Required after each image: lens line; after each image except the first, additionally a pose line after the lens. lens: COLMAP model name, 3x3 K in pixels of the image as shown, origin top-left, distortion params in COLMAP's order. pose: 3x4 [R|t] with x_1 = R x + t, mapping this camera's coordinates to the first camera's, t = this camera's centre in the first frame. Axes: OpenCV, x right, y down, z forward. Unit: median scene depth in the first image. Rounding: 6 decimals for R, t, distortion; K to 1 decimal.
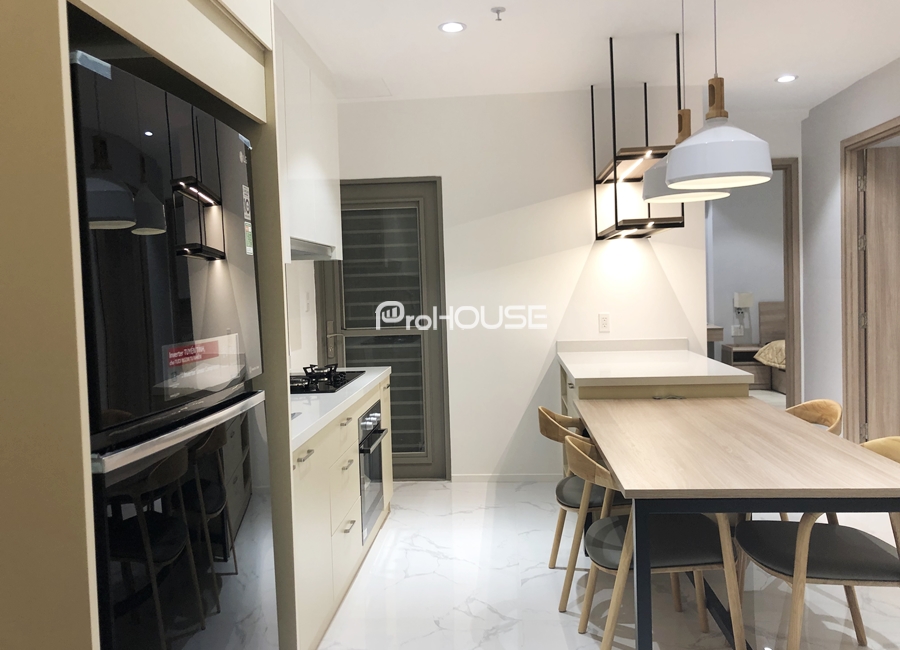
lens RADIAL K [[736.7, 0, 451.8], [0, 736.7, 324.4], [0, 0, 1]] dist [0.028168, -0.051410]
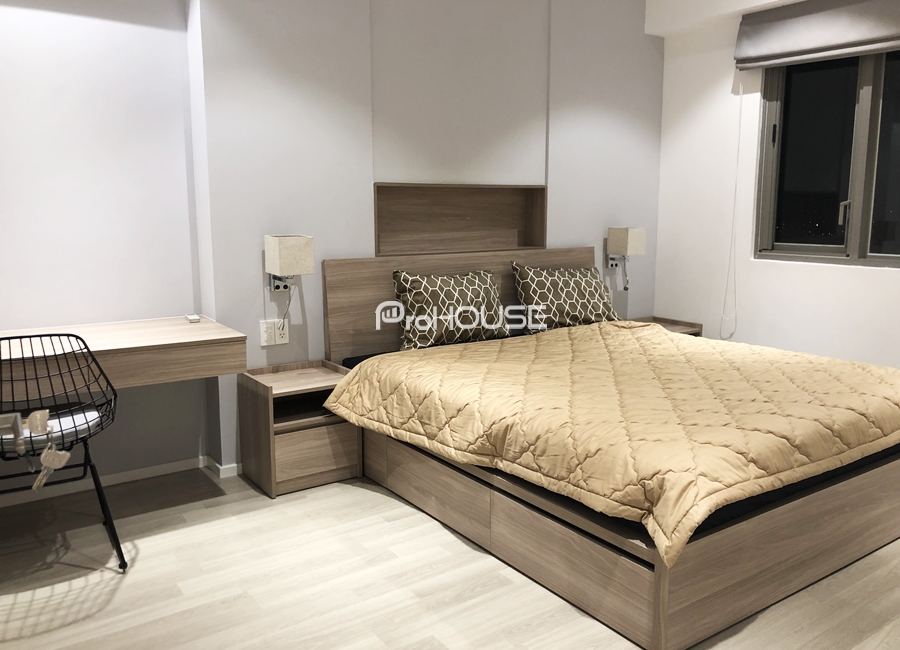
lens RADIAL K [[736.7, 0, 451.4], [0, 736.7, 321.4], [0, 0, 1]] dist [0.028168, -0.051410]
pose [[0.772752, -0.063118, 0.631562, 0.211832], [0.010960, 0.996222, 0.086152, -0.030887], [-0.634613, -0.059653, 0.770524, 0.640754]]
